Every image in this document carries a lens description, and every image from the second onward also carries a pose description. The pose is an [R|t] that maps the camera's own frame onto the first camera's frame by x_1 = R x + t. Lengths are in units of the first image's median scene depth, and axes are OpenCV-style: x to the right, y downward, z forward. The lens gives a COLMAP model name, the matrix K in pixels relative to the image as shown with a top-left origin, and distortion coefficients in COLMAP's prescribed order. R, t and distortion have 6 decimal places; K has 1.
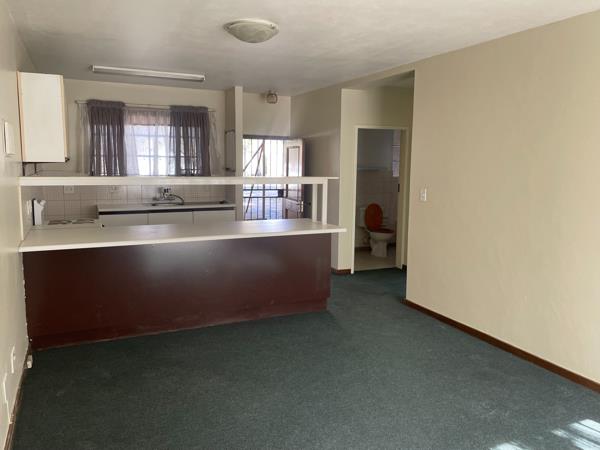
lens RADIAL K [[477.6, 0, 298.6], [0, 477.6, 224.6], [0, 0, 1]] dist [0.055878, -0.081870]
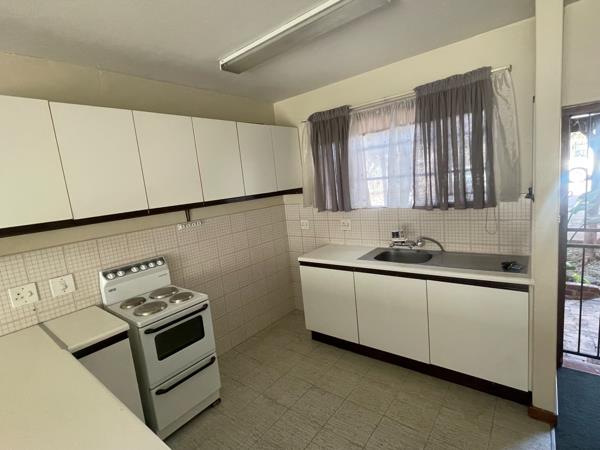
lens RADIAL K [[298.4, 0, 299.3], [0, 298.4, 224.2], [0, 0, 1]] dist [-0.009597, 0.000605]
pose [[0.445332, 0.070483, -0.892587, 0.004309], [-0.013991, 0.997323, 0.071773, -0.135372], [0.895256, -0.019475, 0.445126, 0.898102]]
